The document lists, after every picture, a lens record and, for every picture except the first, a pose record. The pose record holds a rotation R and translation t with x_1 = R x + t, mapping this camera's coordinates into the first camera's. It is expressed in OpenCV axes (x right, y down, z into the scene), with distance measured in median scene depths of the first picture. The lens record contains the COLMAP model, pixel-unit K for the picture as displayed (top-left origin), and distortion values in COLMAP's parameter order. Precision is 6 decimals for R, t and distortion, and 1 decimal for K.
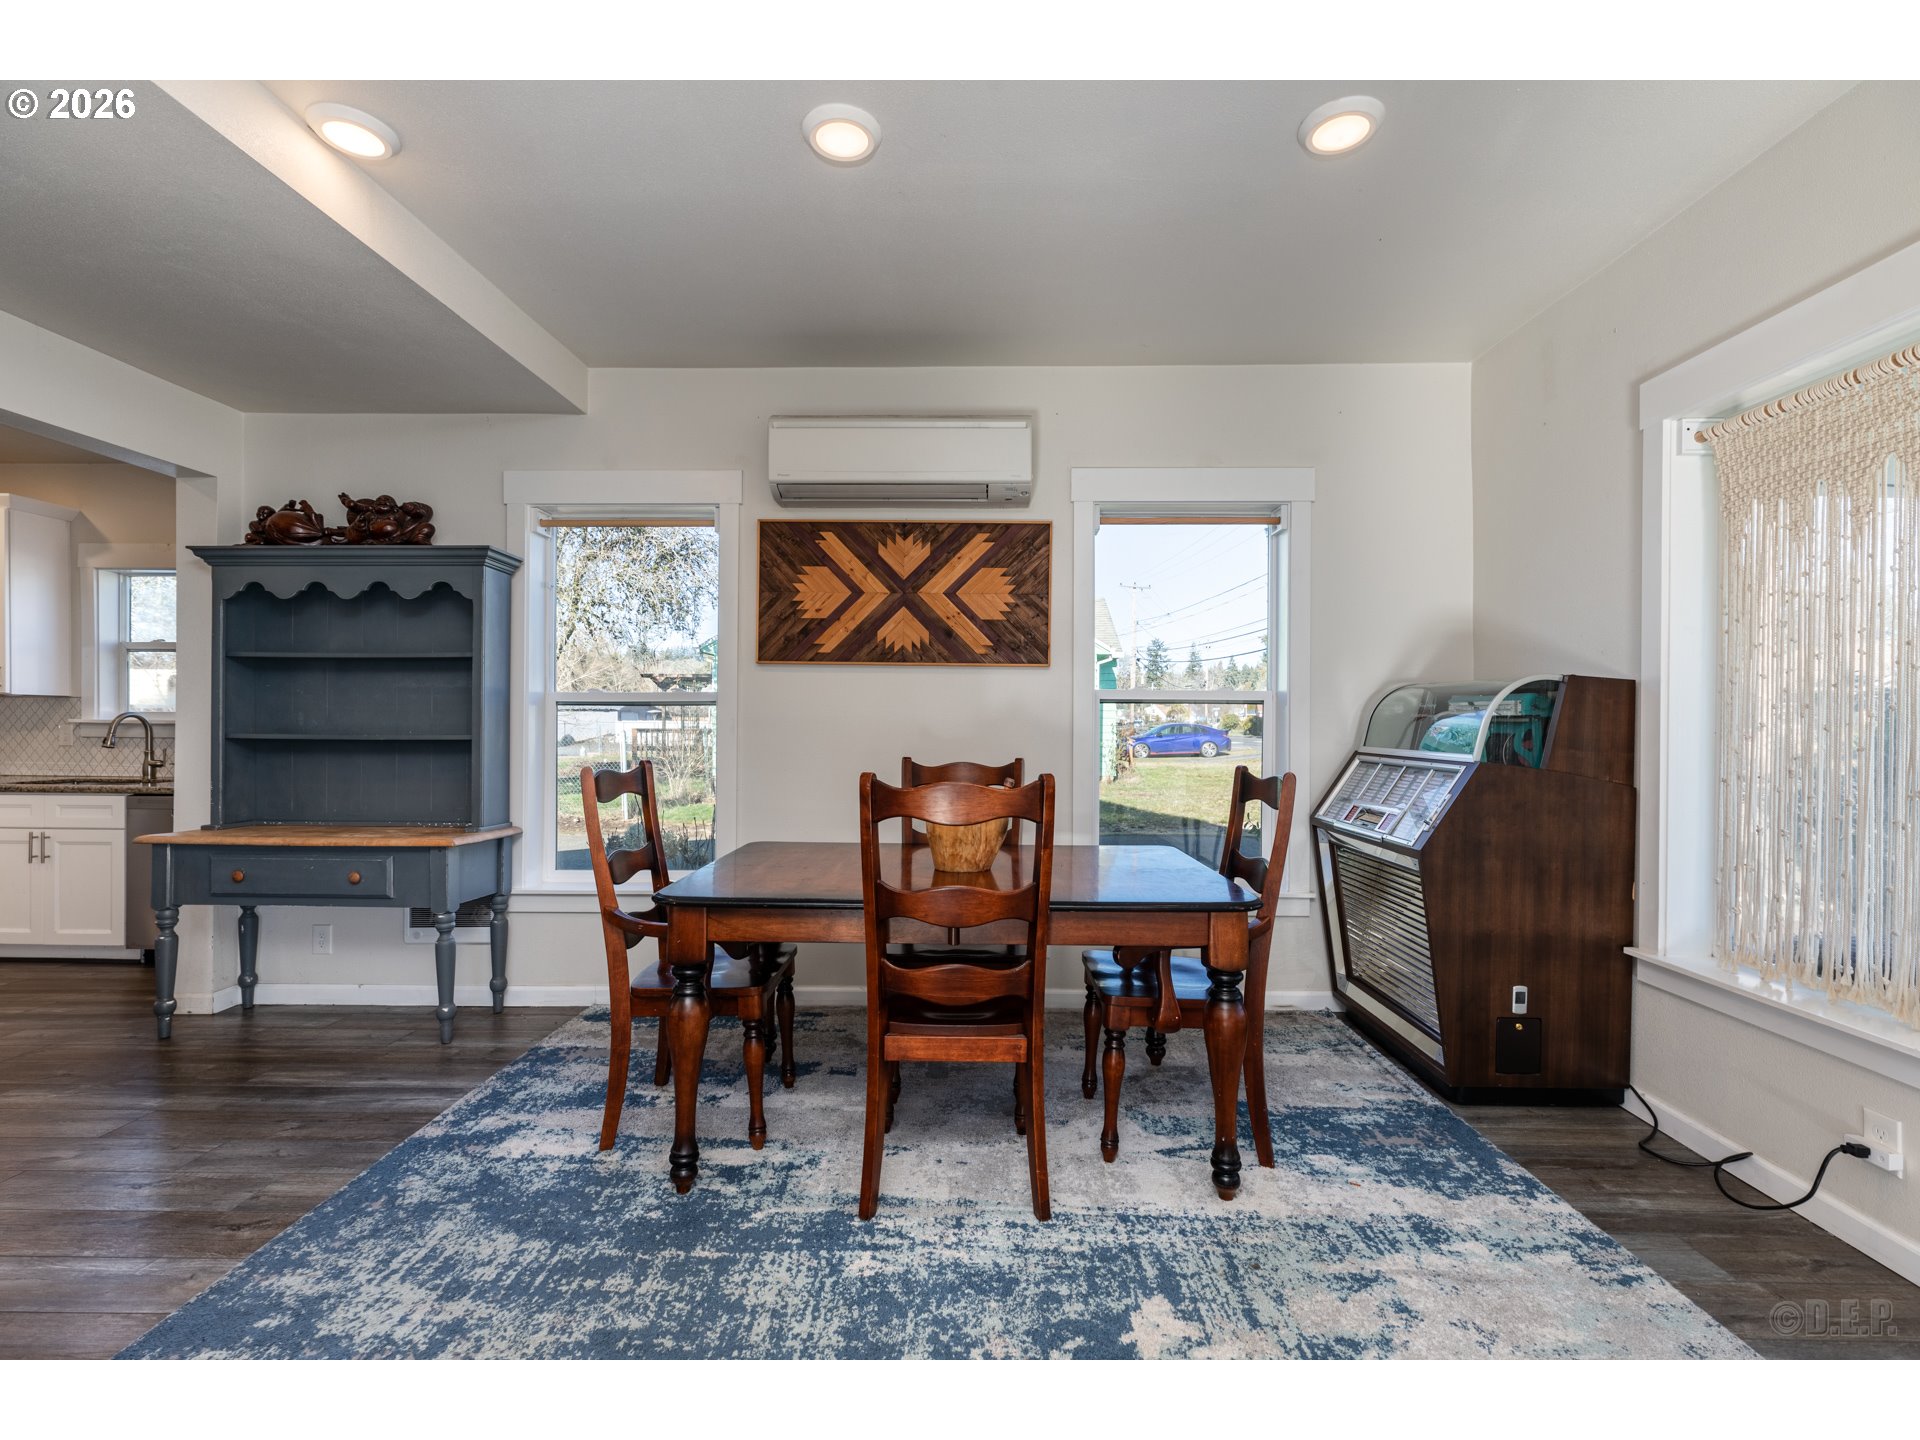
lens RADIAL K [[870.3, 0, 964.0], [0, 870.3, 729.2], [0, 0, 1]] dist [0.006170, 0.000379]
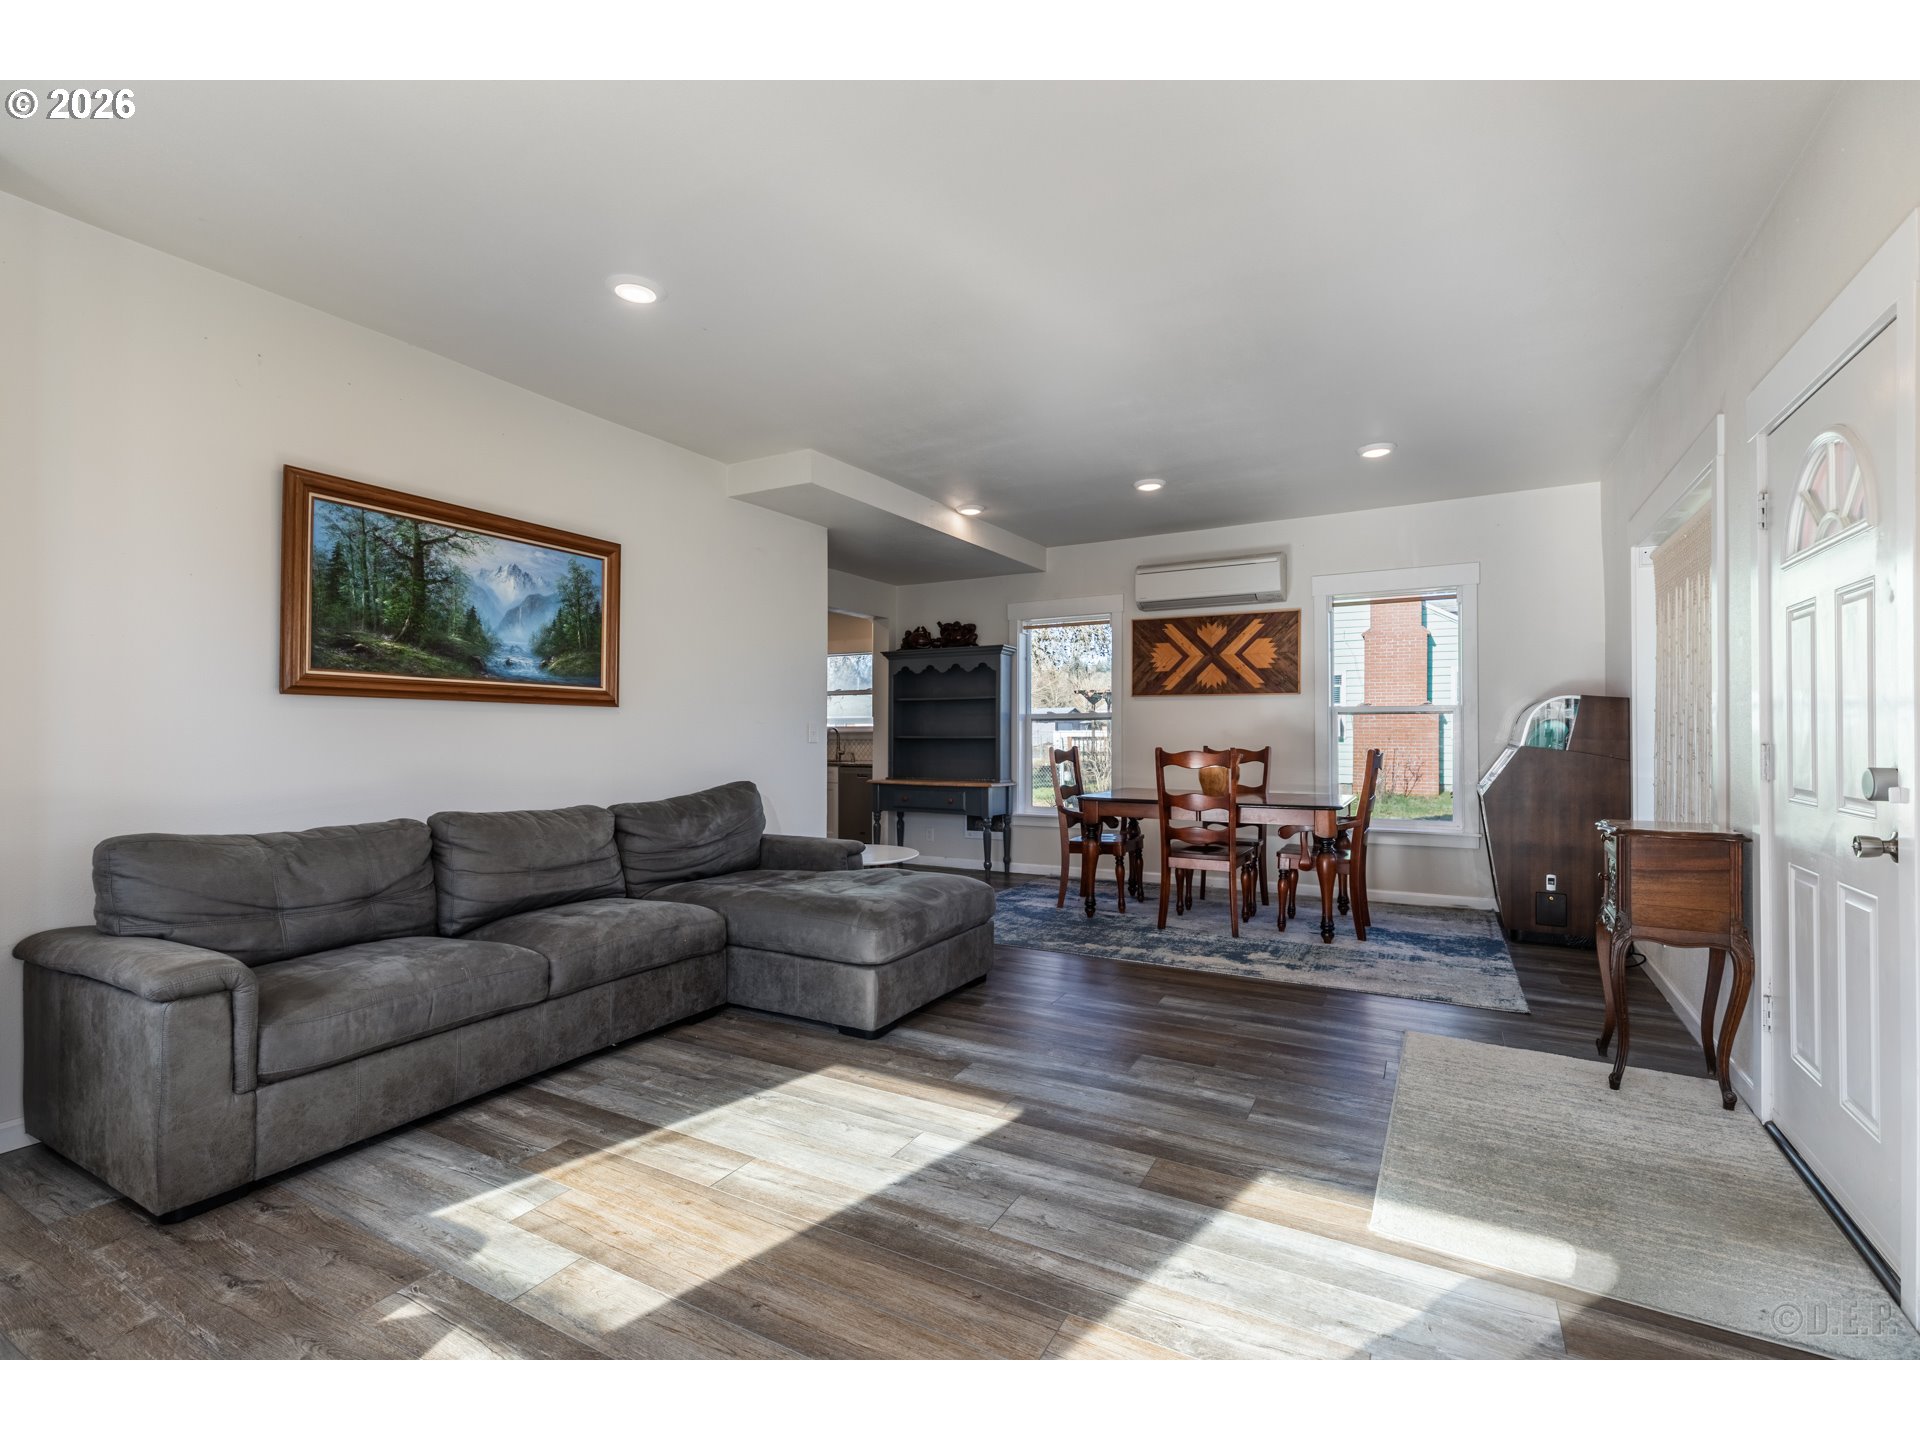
lens RADIAL K [[870.3, 0, 957.3], [0, 870.3, 725.6], [0, 0, 1]] dist [0.006170, 0.000379]
pose [[0.882298, -0.012371, -0.470529, 0.310146], [0.005465, 0.999856, -0.016042, 0.013412], [0.470660, 0.011582, 0.882239, -0.822143]]
